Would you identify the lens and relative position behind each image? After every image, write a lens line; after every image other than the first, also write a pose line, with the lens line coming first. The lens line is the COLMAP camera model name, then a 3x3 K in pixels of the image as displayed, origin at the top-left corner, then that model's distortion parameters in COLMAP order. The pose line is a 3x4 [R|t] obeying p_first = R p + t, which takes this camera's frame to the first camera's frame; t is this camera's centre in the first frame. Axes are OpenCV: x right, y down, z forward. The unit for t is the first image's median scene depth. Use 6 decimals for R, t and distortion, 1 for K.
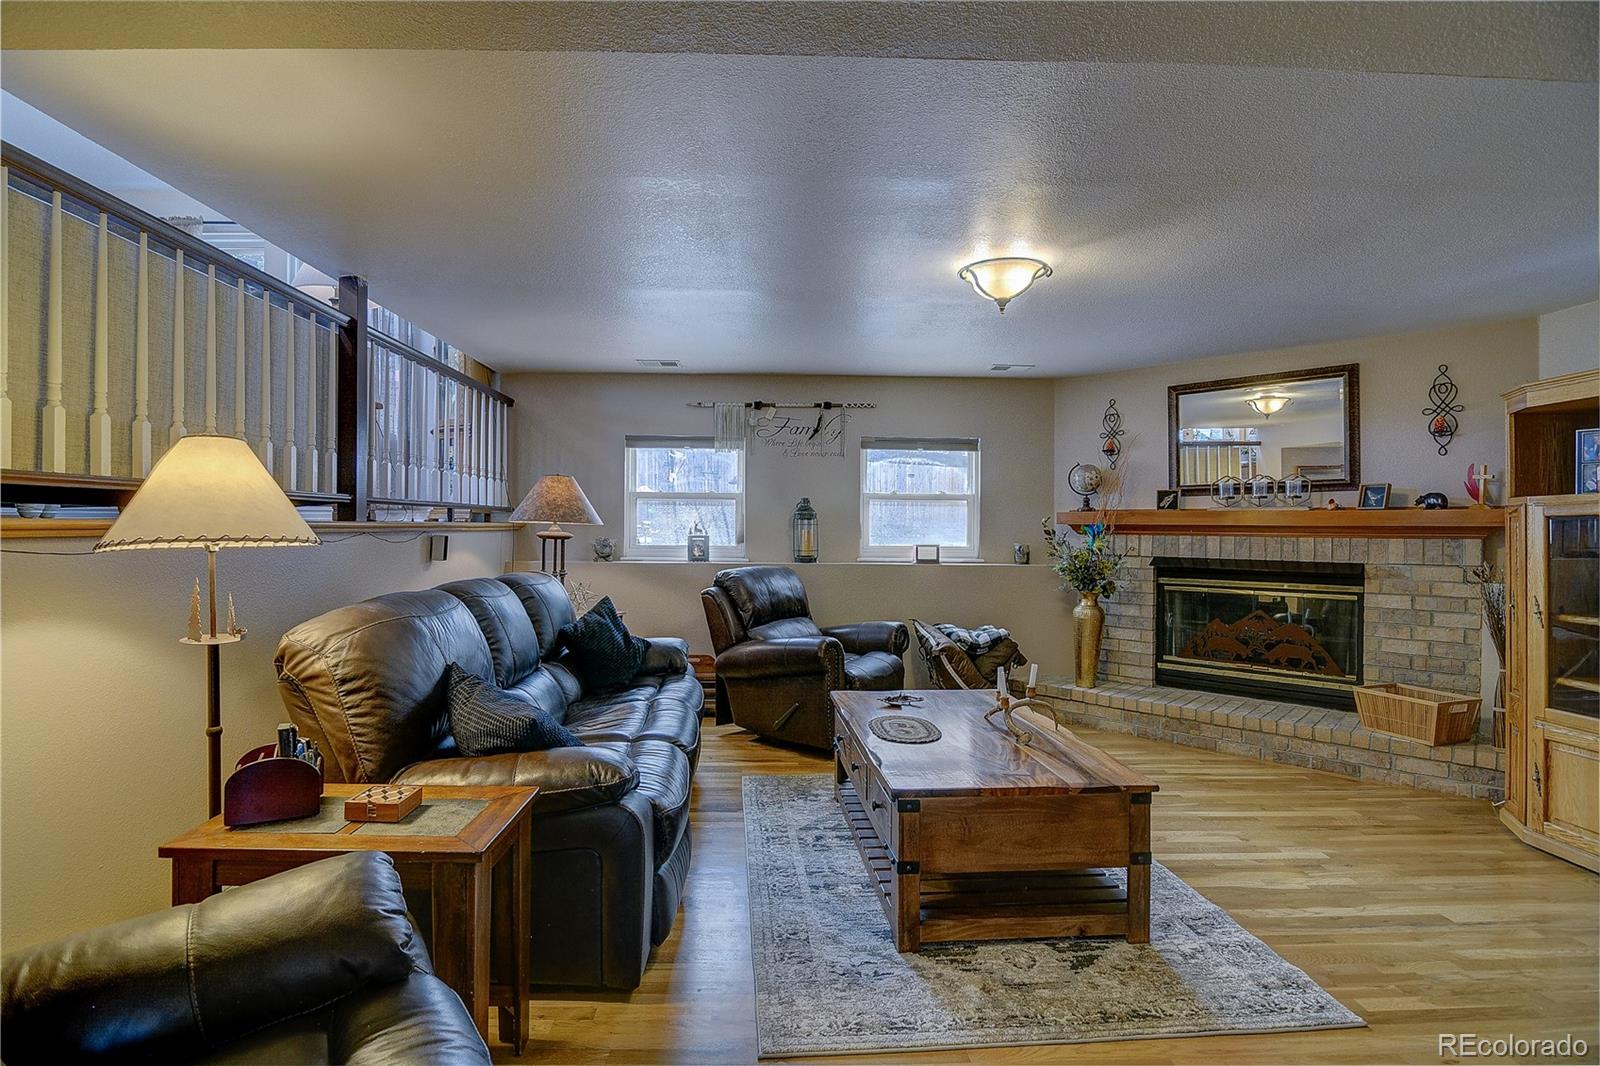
lens RADIAL K [[767.2, 0, 791.7], [0, 767.2, 517.7], [0, 0, 1]] dist [-0.000072, -0.013738]
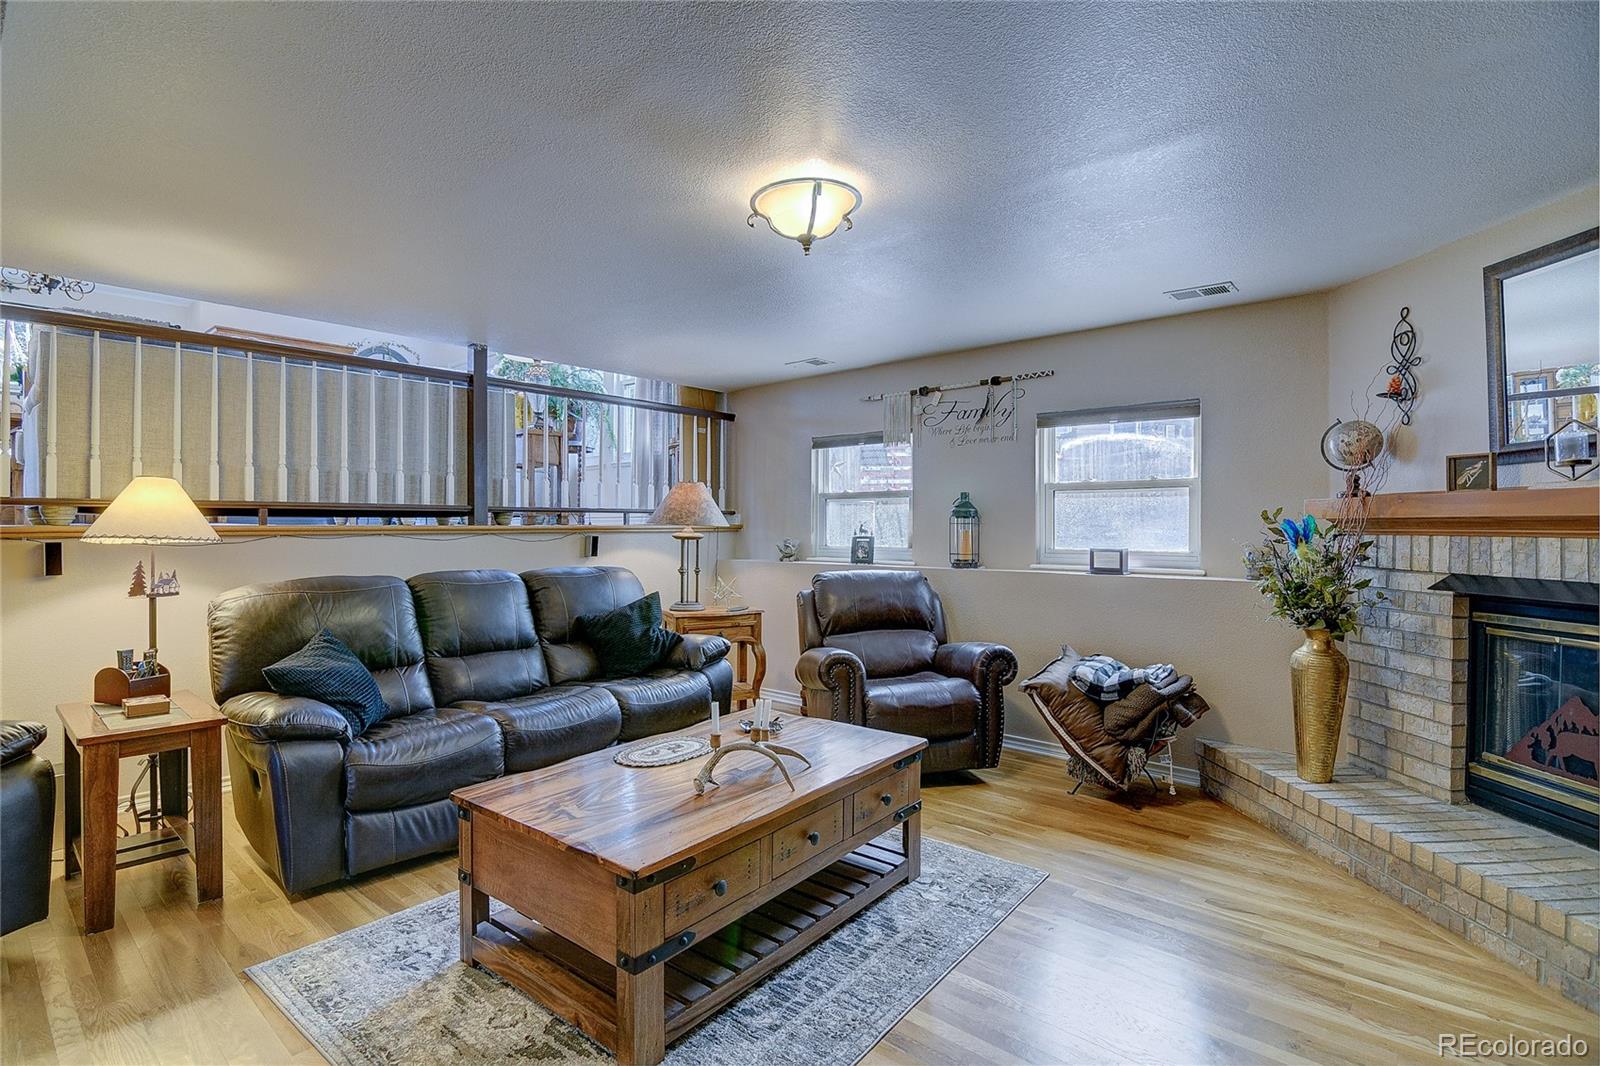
lens RADIAL K [[767.2, 0, 792.8], [0, 767.2, 525.3], [0, 0, 1]] dist [-0.000072, -0.013738]
pose [[0.734011, -0.009069, -0.679077, 0.488737], [0.012996, 0.999915, 0.000693, 0.008138], [0.679013, -0.009334, 0.734067, 0.255044]]
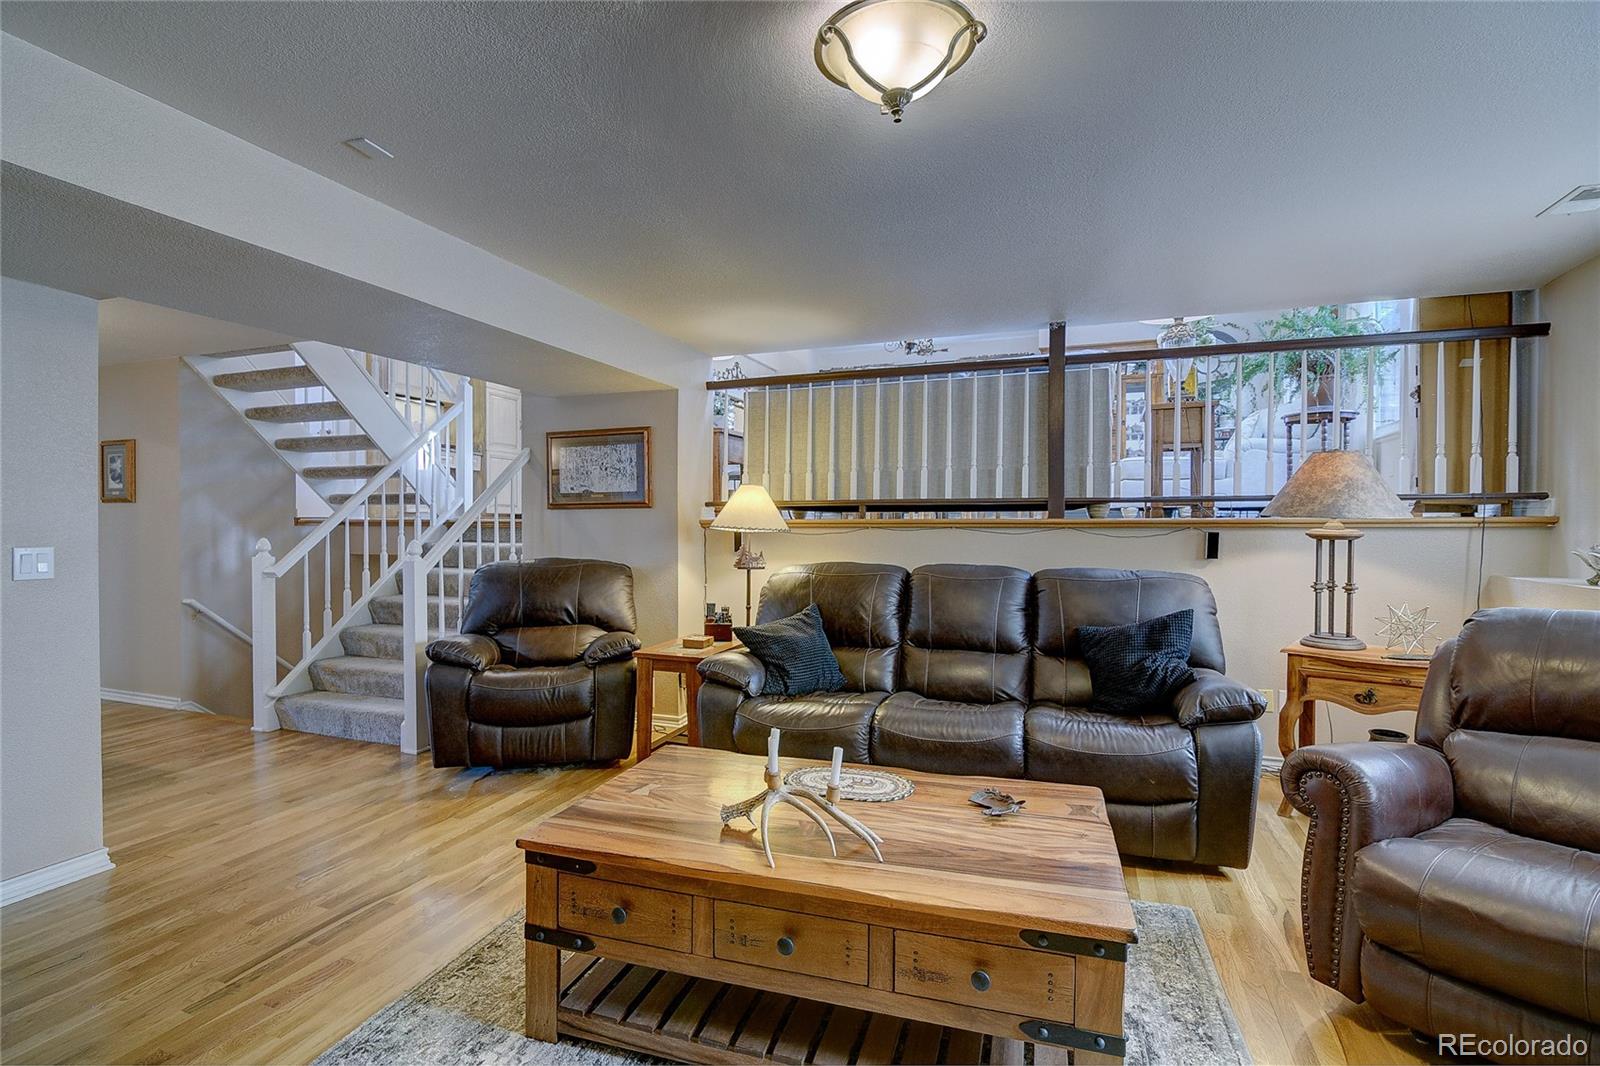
lens RADIAL K [[767.2, 0, 778.0], [0, 767.2, 535.6], [0, 0, 1]] dist [-0.000072, -0.013738]
pose [[-0.383246, 0.008558, -0.923607, 0.493116], [0.006202, 0.999958, 0.006692, 0.014835], [0.923626, -0.003164, -0.383283, 0.696038]]
